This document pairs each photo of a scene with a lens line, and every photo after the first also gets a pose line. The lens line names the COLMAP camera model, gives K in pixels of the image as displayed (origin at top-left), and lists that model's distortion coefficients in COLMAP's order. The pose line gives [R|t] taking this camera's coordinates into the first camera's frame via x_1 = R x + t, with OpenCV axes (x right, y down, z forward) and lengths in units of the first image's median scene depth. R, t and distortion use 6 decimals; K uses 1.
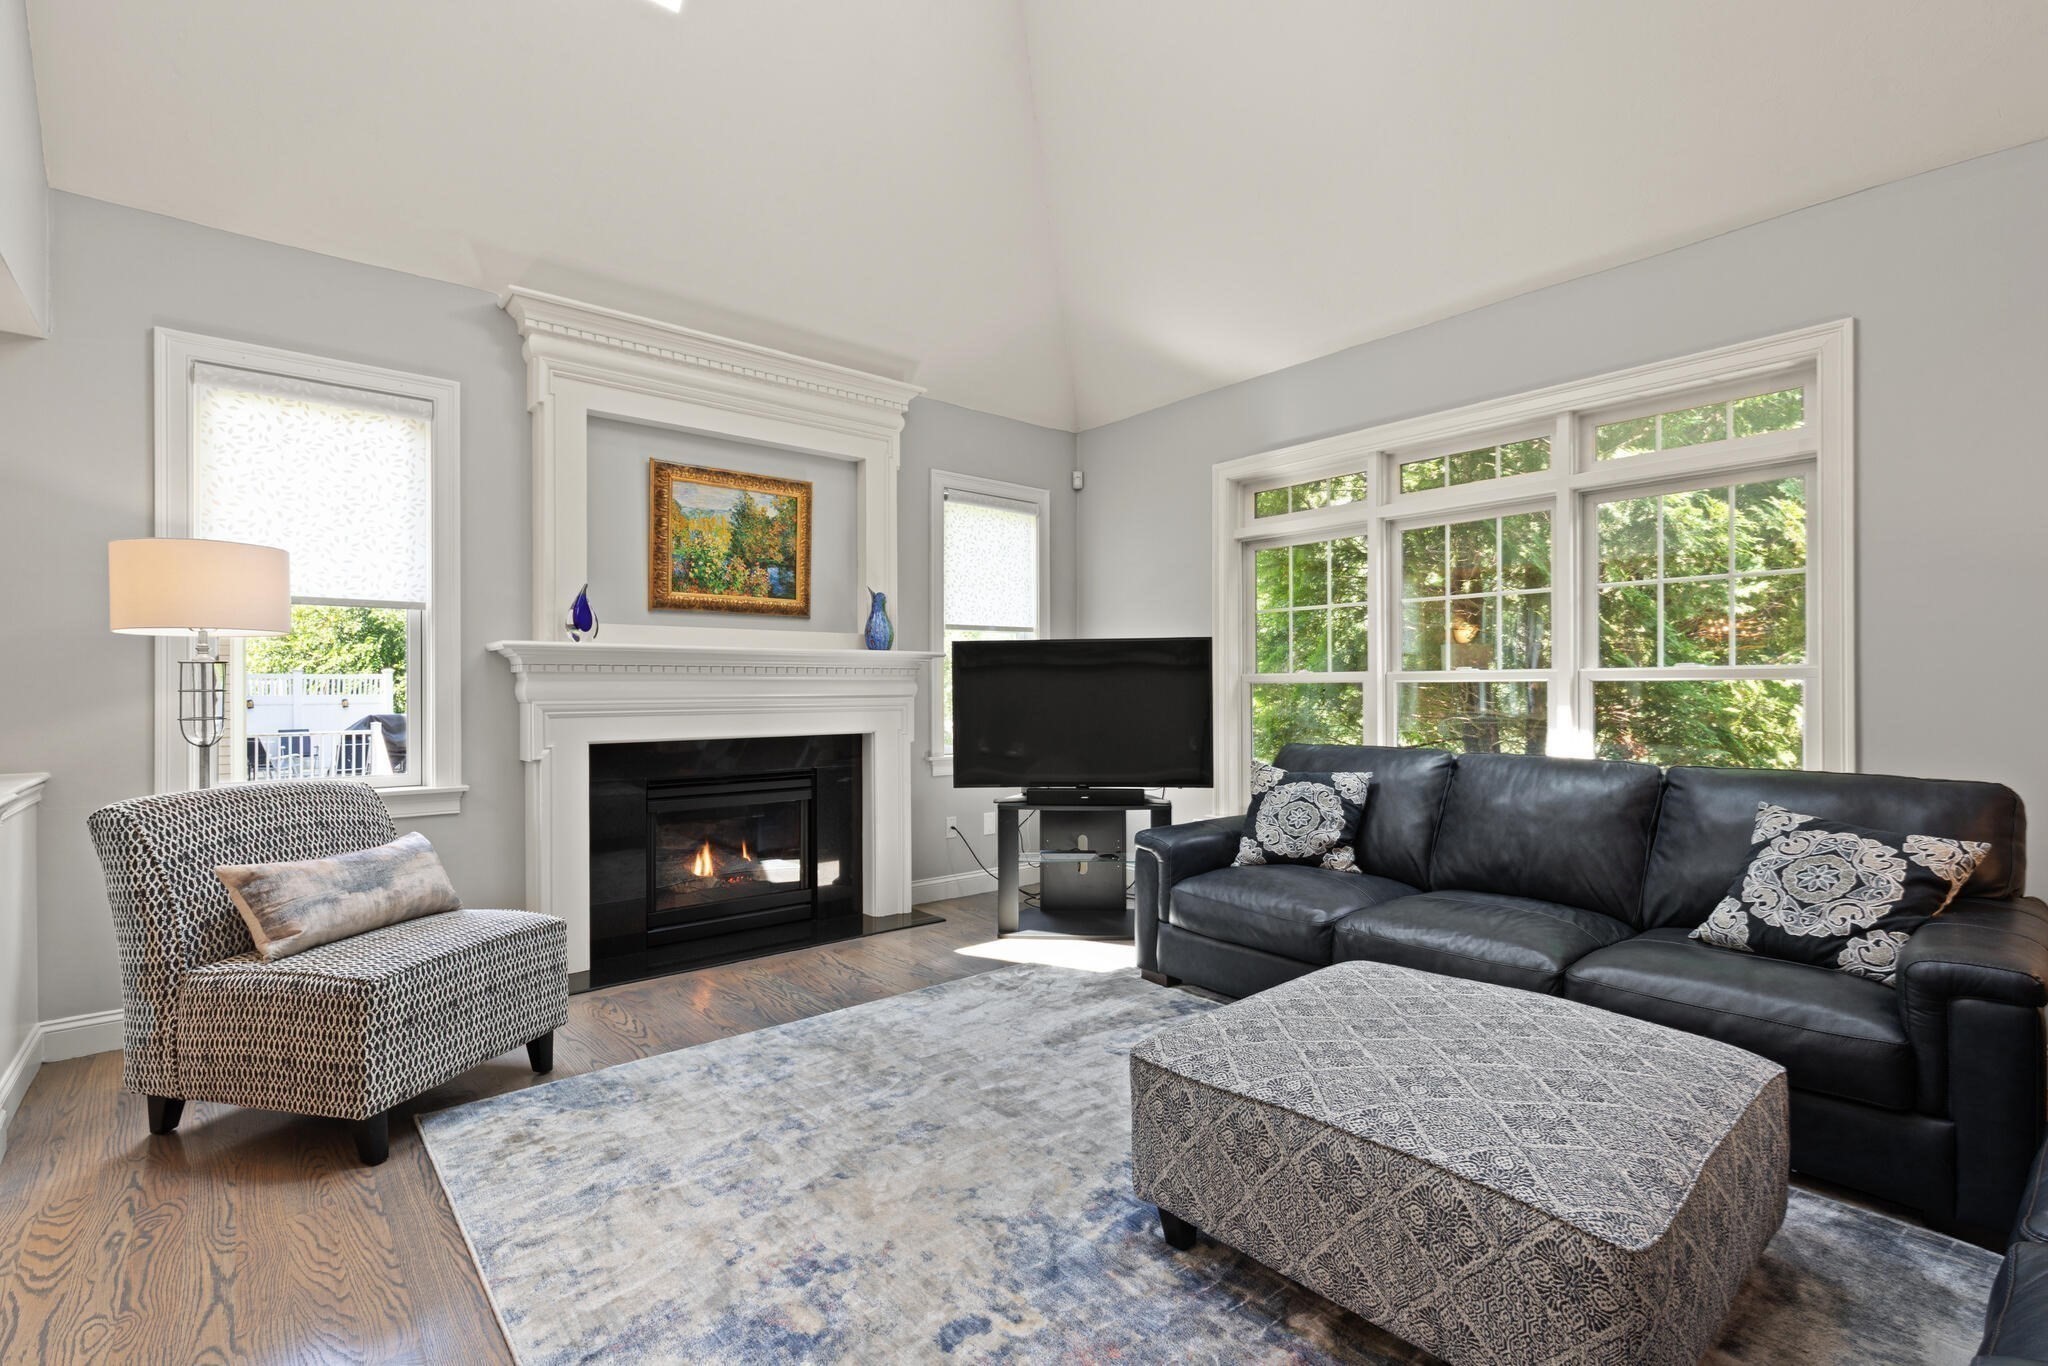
lens RADIAL K [[937.3, 0, 1026.2], [0, 937.3, 679.8], [0, 0, 1]] dist [0.002617, -0.000208]
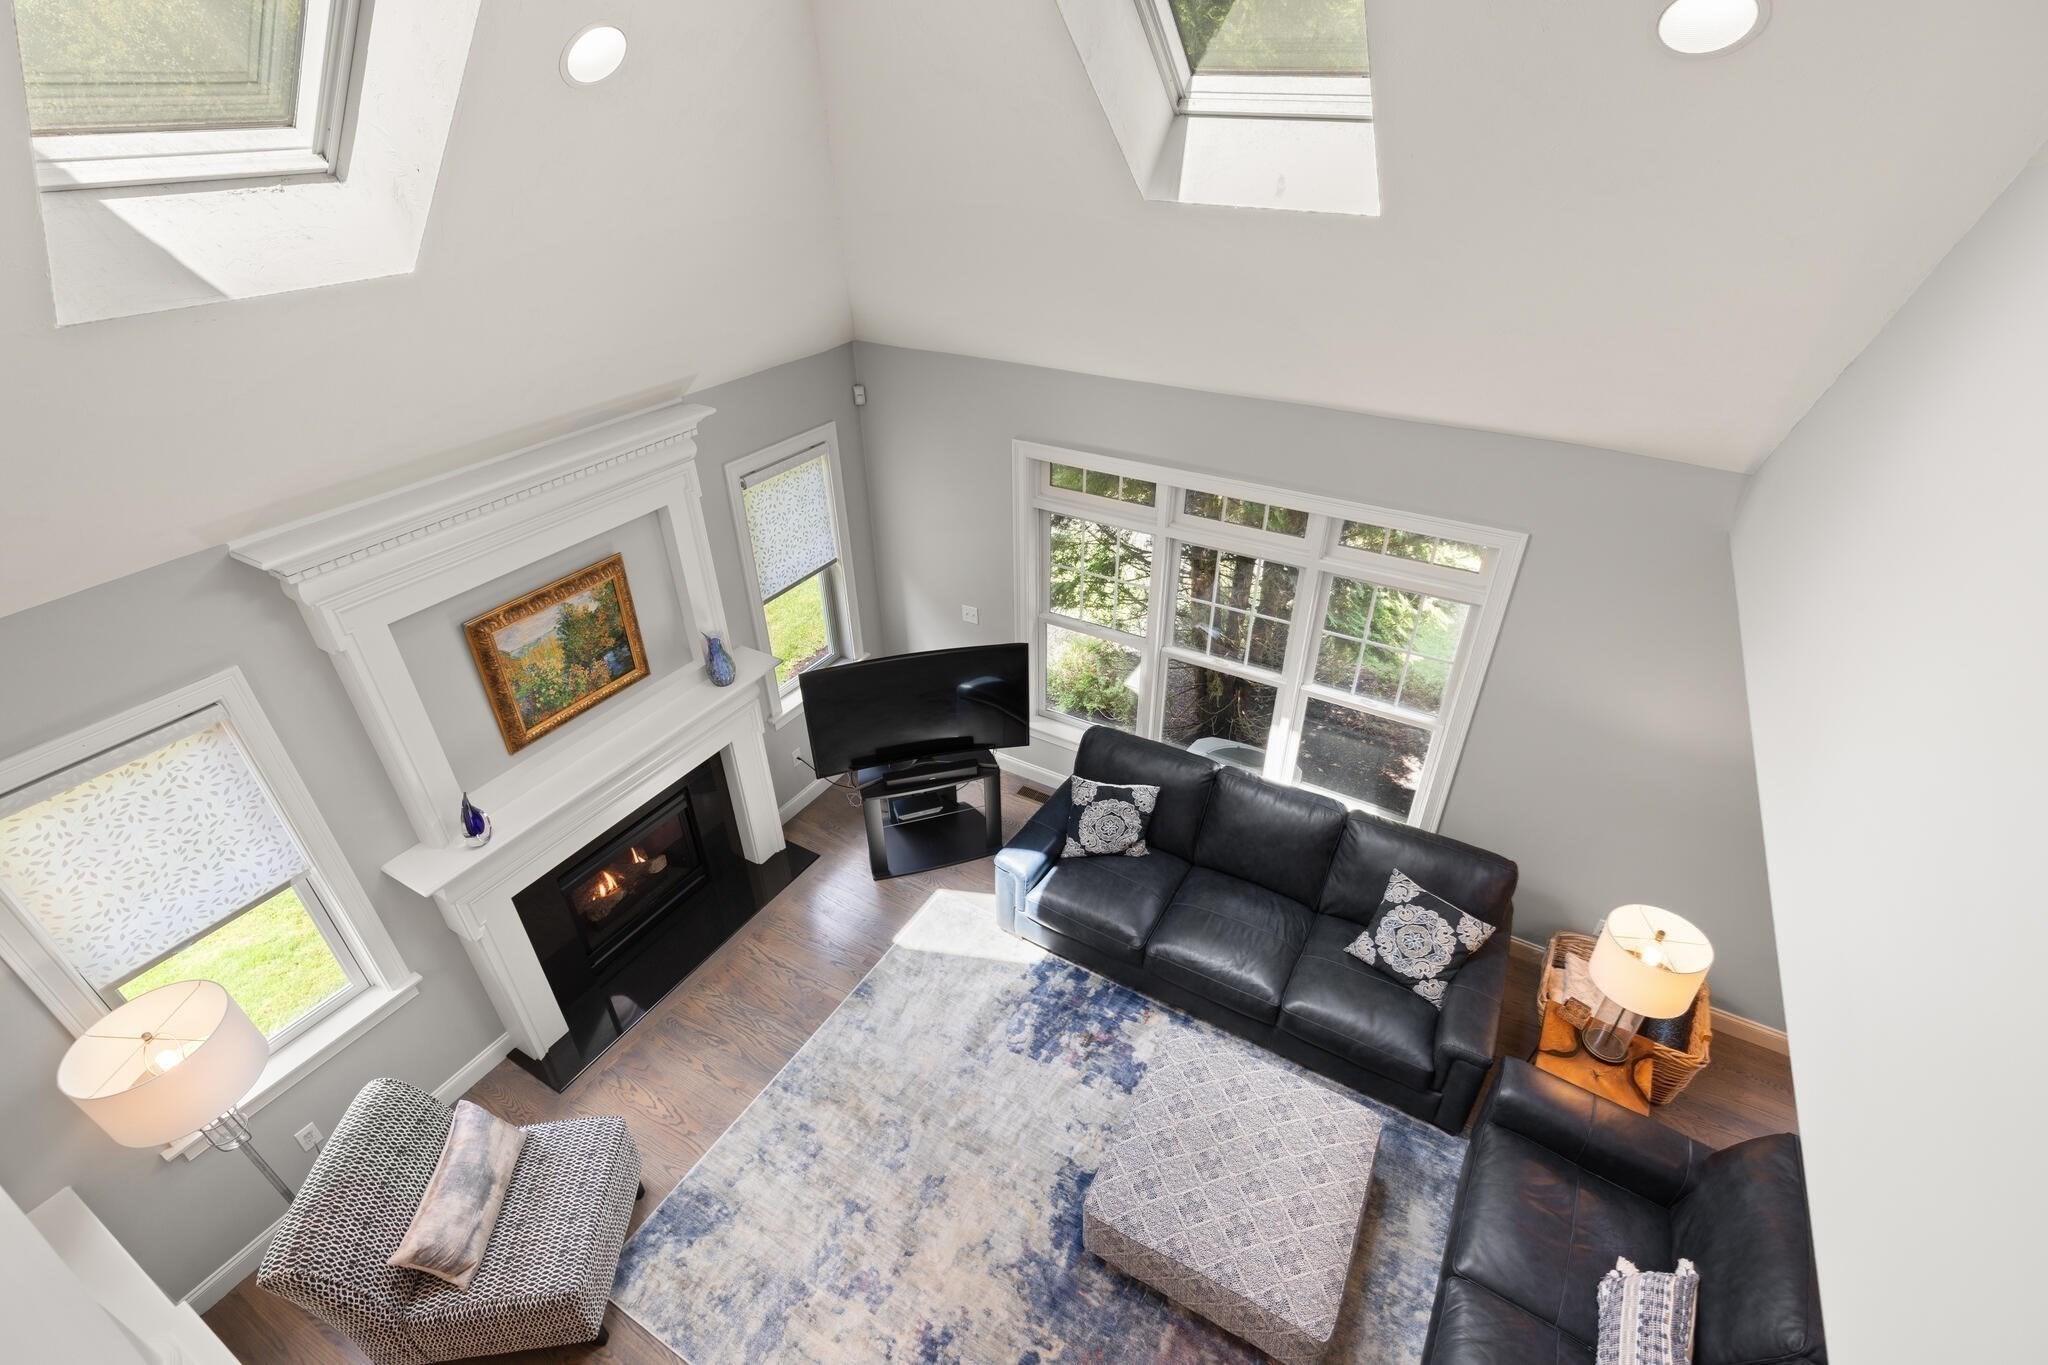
lens RADIAL K [[937.3, 0, 1027.3], [0, 937.3, 684.6], [0, 0, 1]] dist [0.002617, -0.000208]
pose [[0.940890, -0.187505, 0.282077, -0.170249], [-0.000145, 0.832572, 0.553917, -0.782966], [-0.338711, -0.521216, 0.783332, 0.073152]]
